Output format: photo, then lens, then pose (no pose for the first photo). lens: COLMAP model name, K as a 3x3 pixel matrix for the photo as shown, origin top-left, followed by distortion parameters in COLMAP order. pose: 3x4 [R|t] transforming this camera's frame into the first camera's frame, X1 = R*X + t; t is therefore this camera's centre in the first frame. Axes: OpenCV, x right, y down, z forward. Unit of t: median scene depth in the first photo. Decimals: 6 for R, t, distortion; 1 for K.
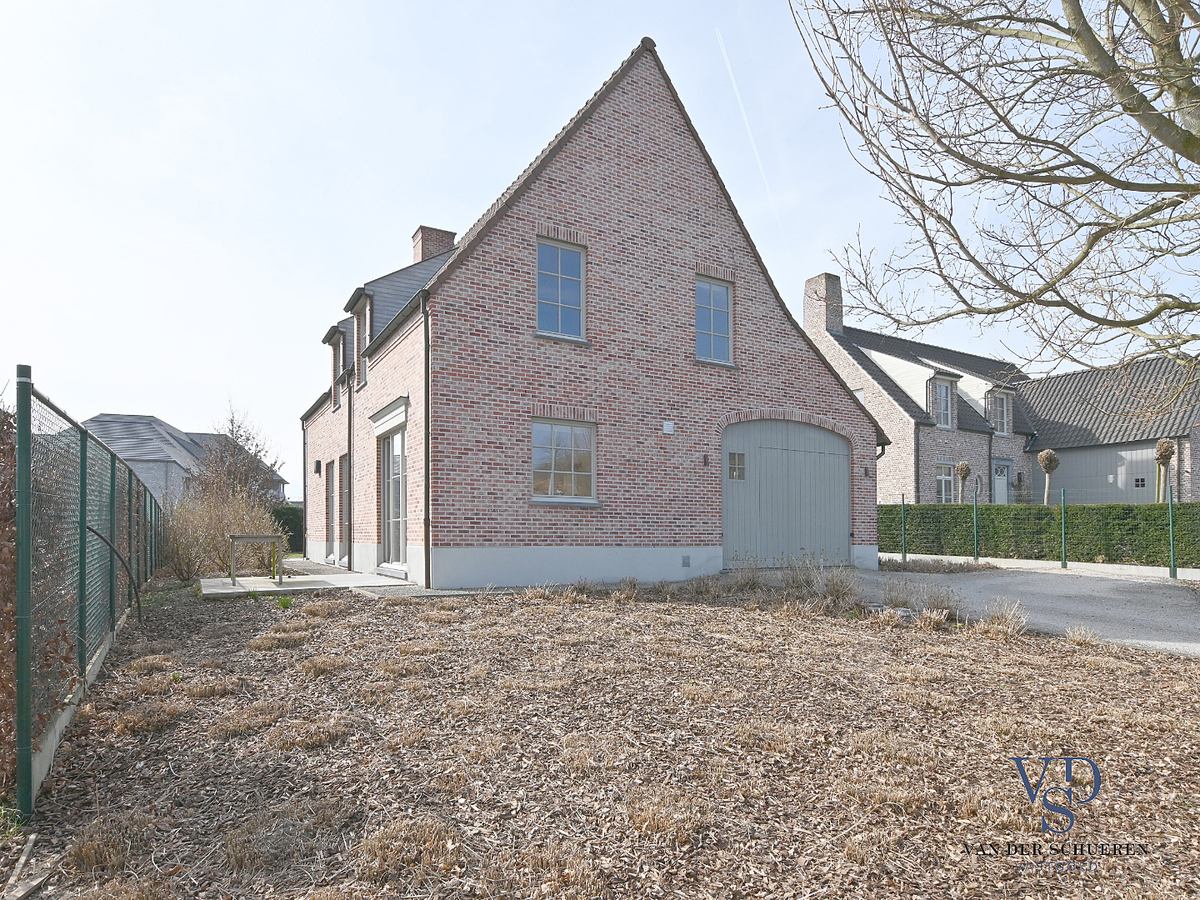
lens RADIAL K [[650.6, 0, 599.9], [0, 650.6, 530.1], [0, 0, 1]] dist [0.000936, 0.000685]
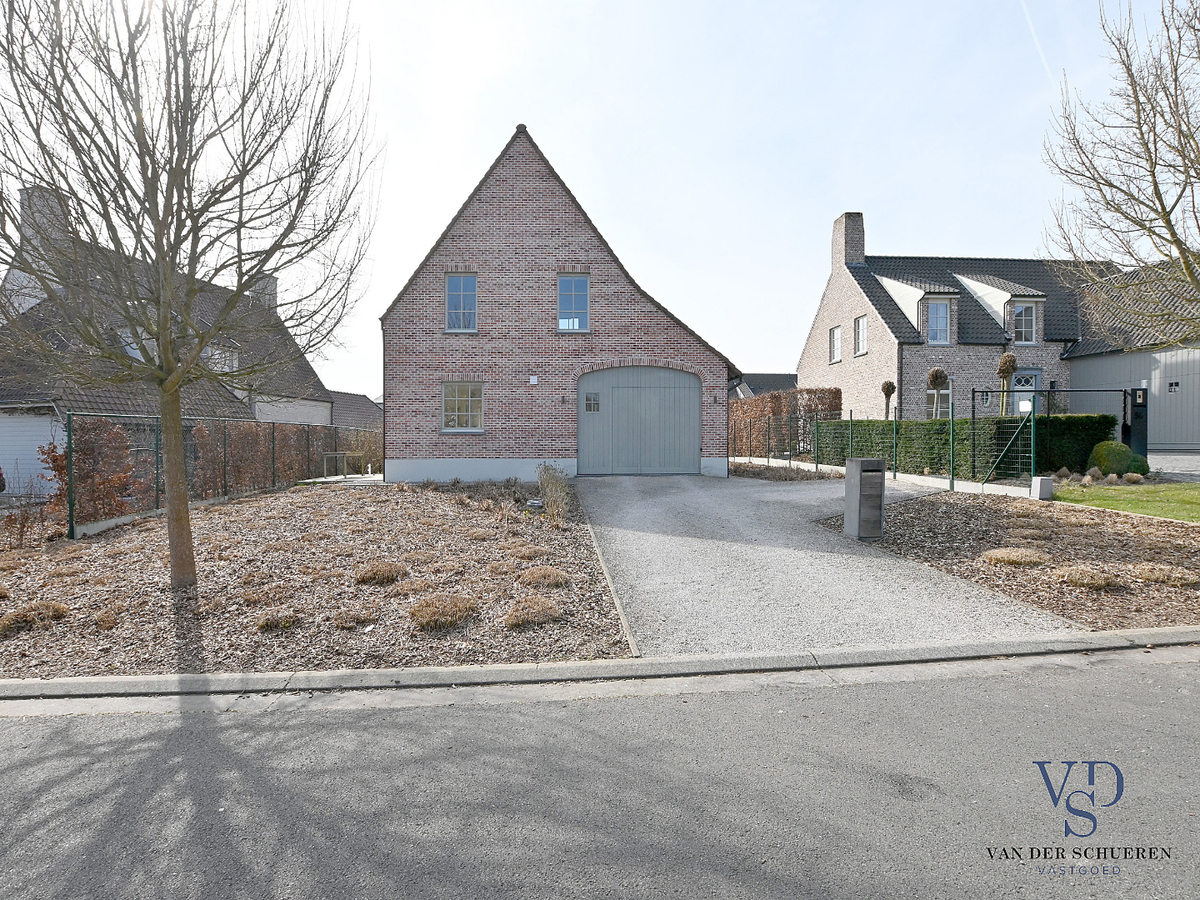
lens RADIAL K [[531.2, 0, 597.1], [0, 531.2, 457.6], [0, 0, 1]] dist [-0.023643, 0.000204]
pose [[0.883245, 0.001263, -0.468910, 0.742052], [0.013606, 0.999506, 0.028321, -0.009357], [0.468714, -0.031394, 0.882792, -0.025467]]
